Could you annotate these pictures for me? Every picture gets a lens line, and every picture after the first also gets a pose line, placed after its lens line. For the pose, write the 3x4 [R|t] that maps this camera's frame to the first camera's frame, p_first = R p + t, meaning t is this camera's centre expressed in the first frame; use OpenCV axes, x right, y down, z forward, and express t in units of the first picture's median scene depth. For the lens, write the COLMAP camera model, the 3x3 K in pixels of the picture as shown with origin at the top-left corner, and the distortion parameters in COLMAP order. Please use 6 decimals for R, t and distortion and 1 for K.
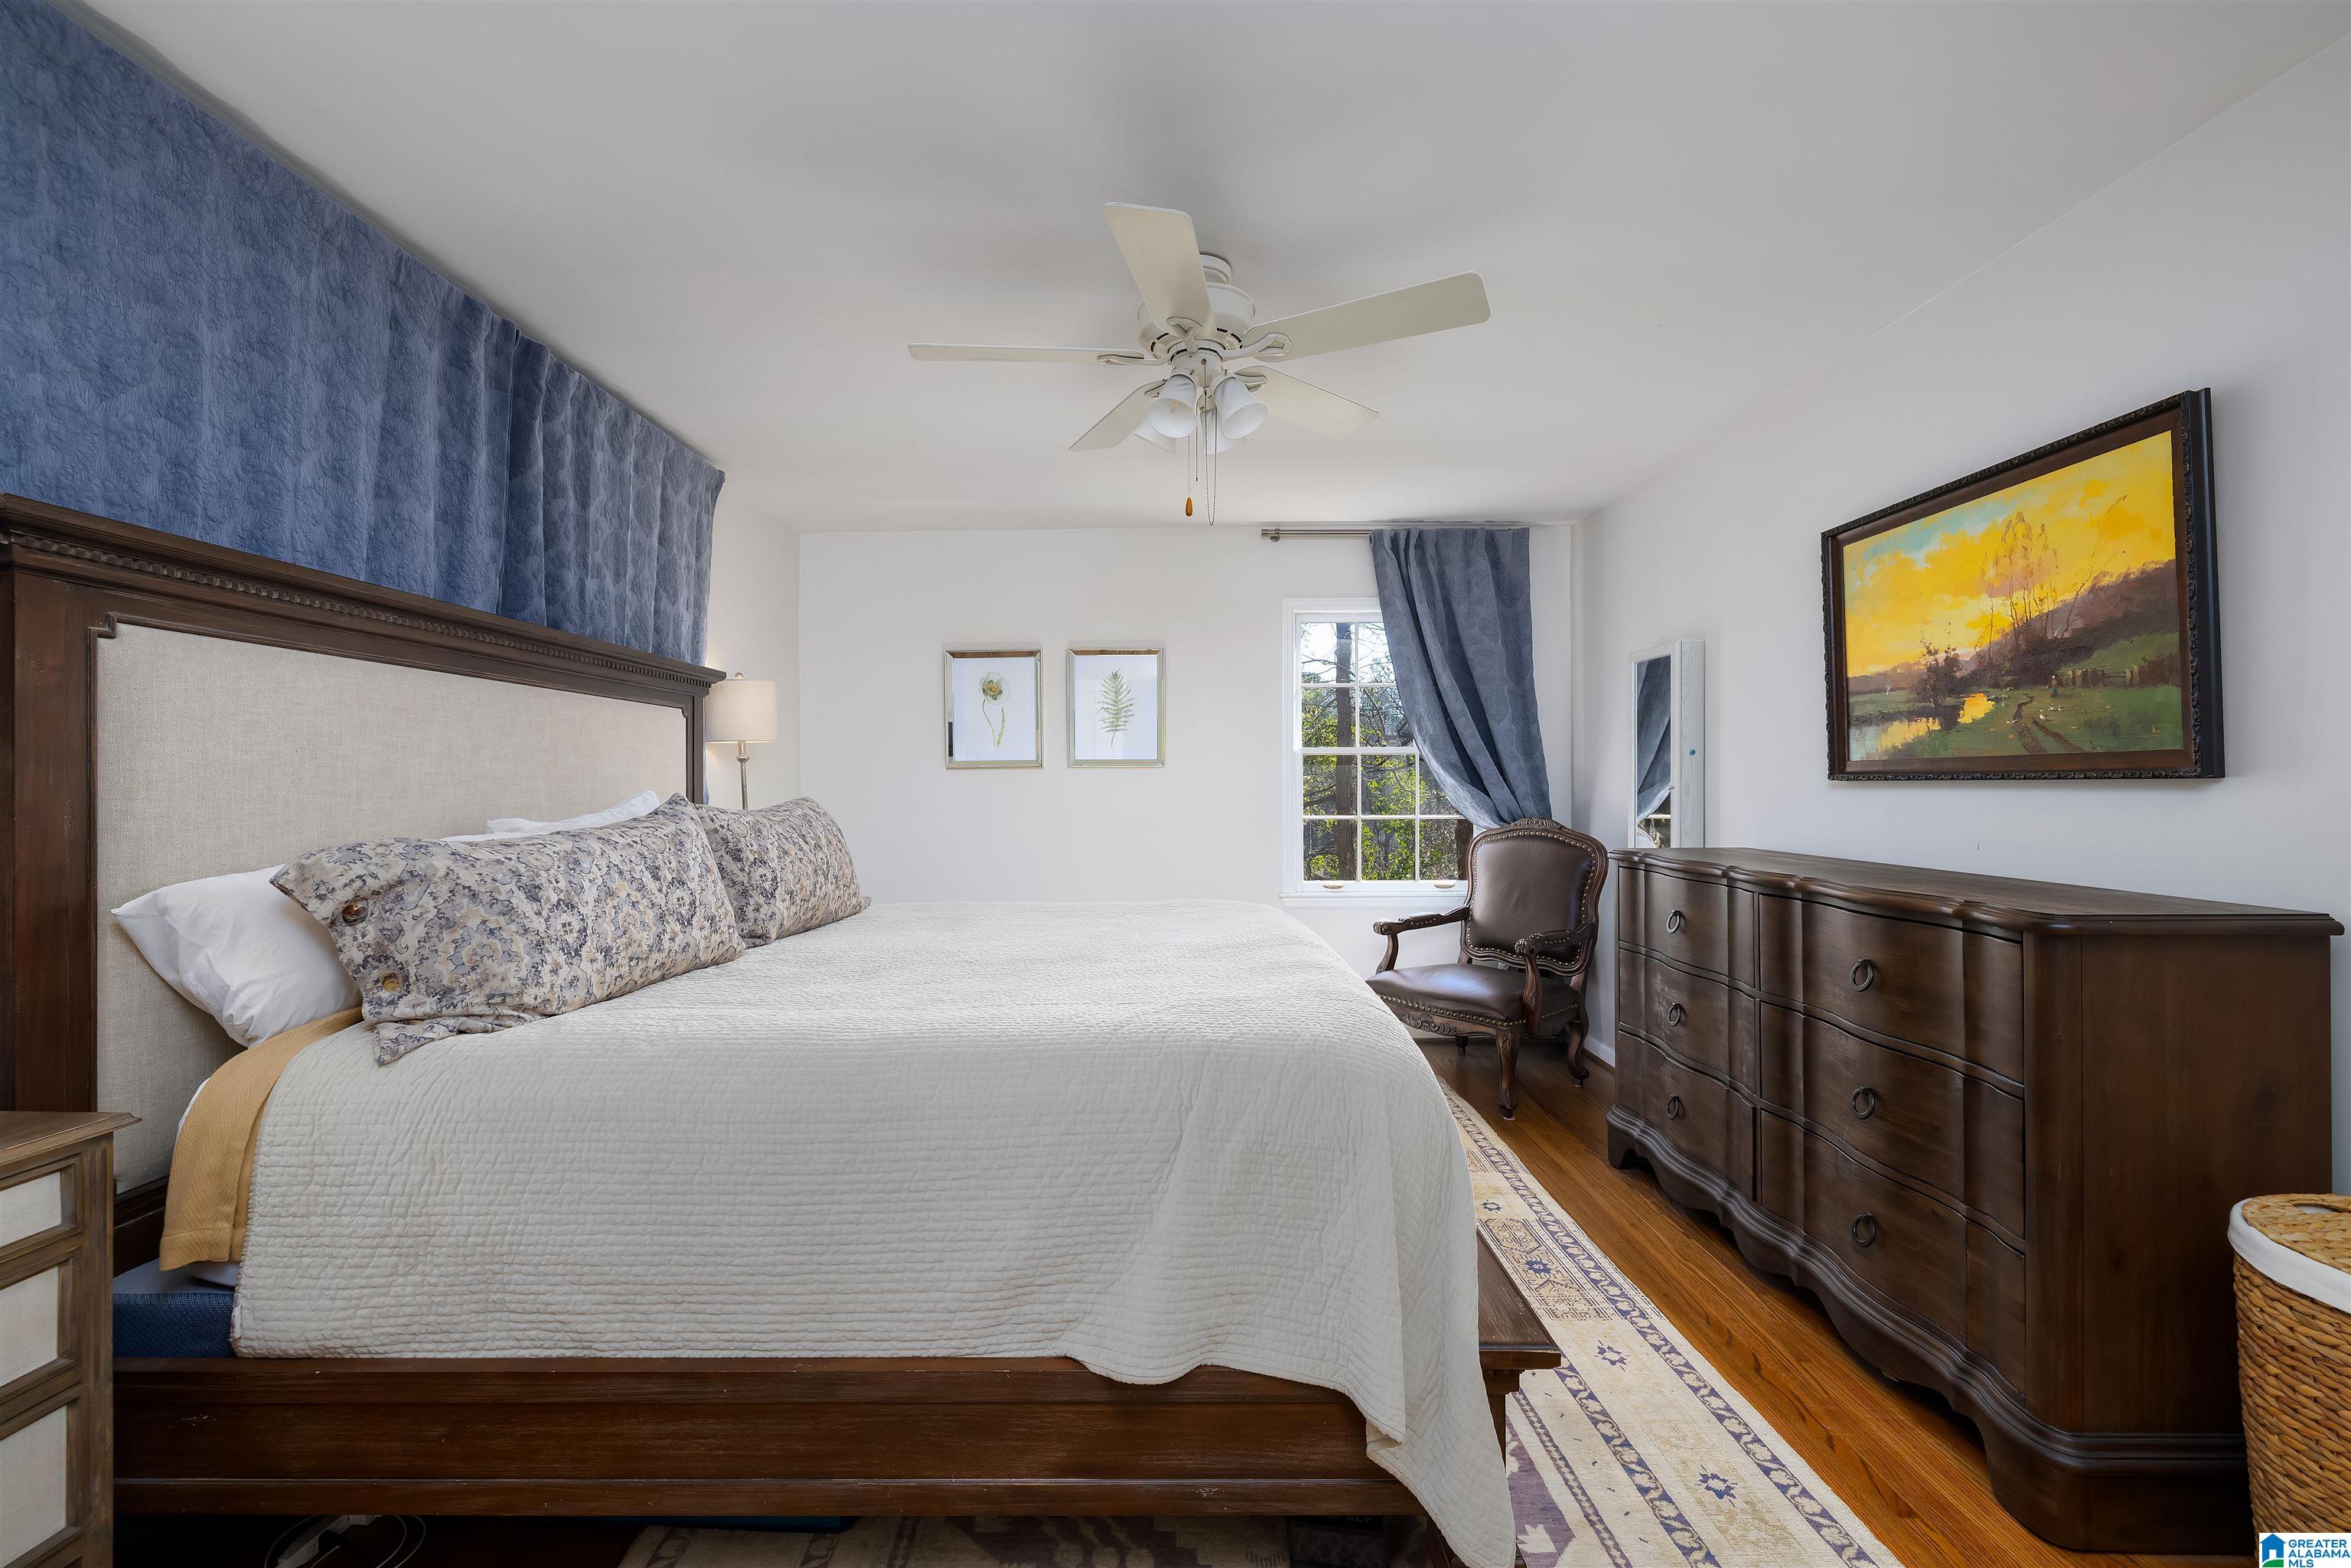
lens RADIAL K [[1006.5, 0, 1175.5], [0, 1006.5, 784.0], [0, 0, 1]] dist [-0.000275, -0.000401]
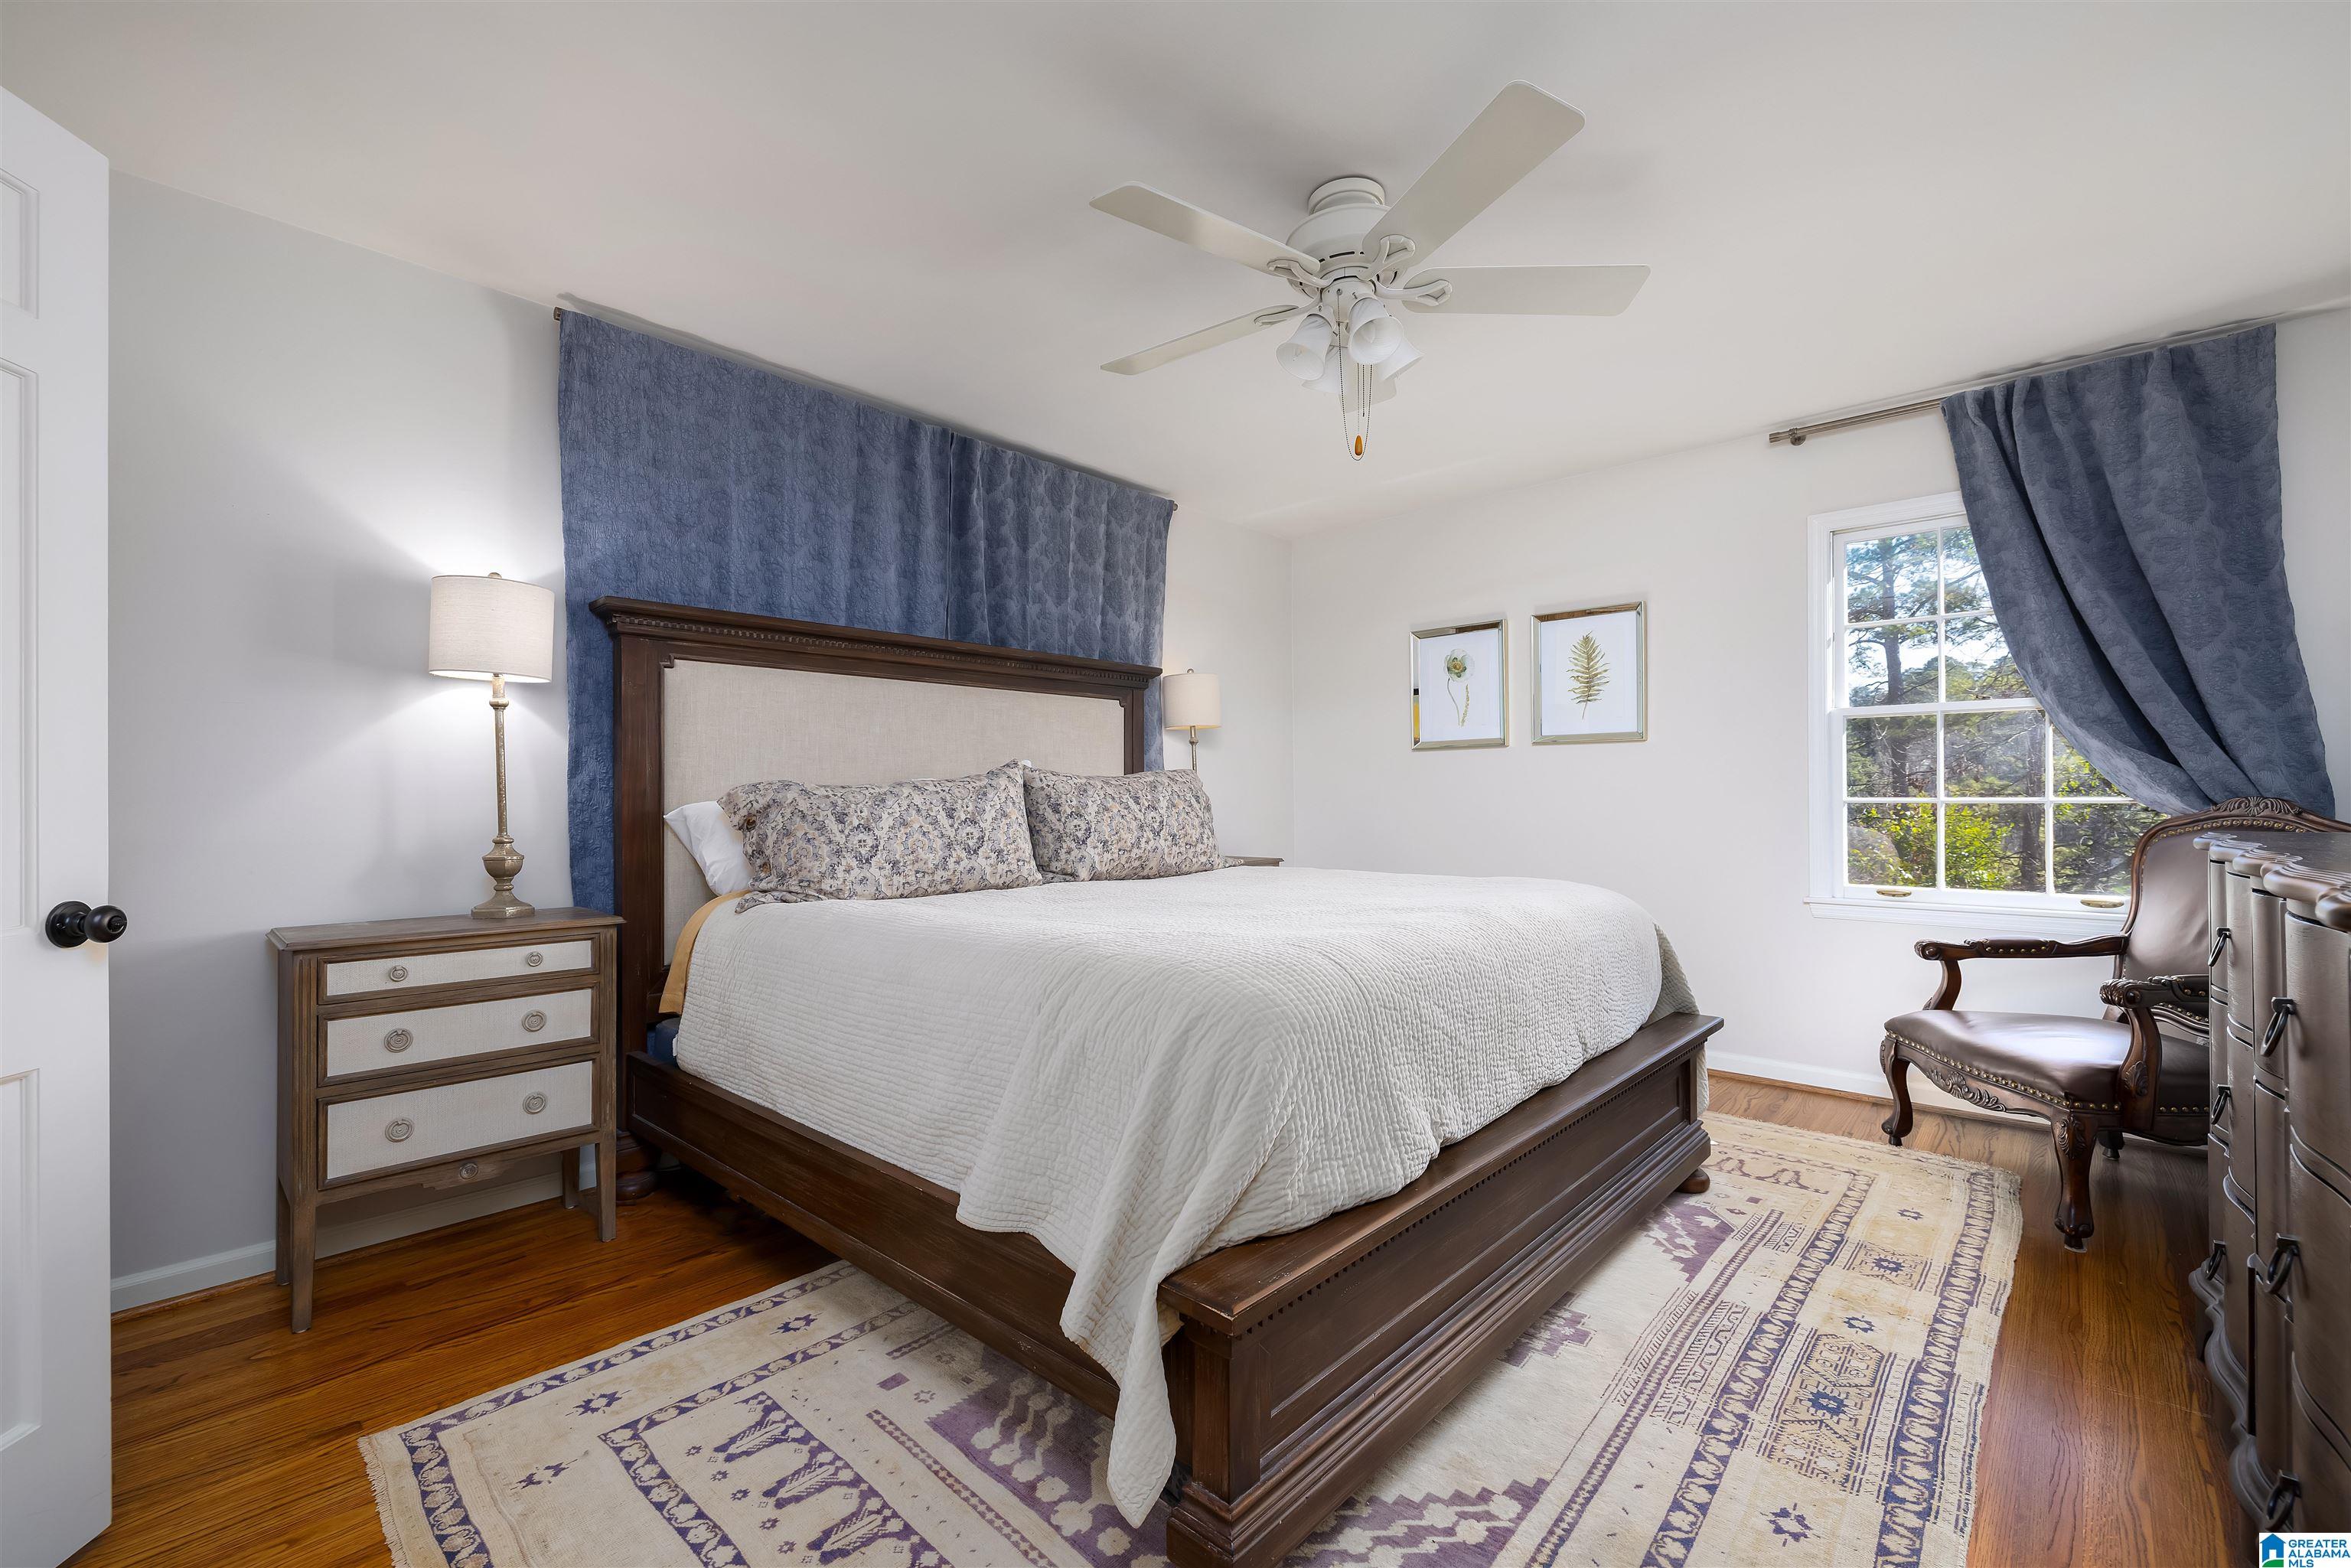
lens RADIAL K [[1013.6, 0, 1148.0], [0, 1013.6, 794.3], [0, 0, 1]] dist [-0.000312, 0.000158]
pose [[0.725624, -0.001527, -0.688090, 0.507666], [0.002144, 0.999998, 0.000042, 0.052313], [0.688089, -0.001506, 0.725625, 0.158372]]
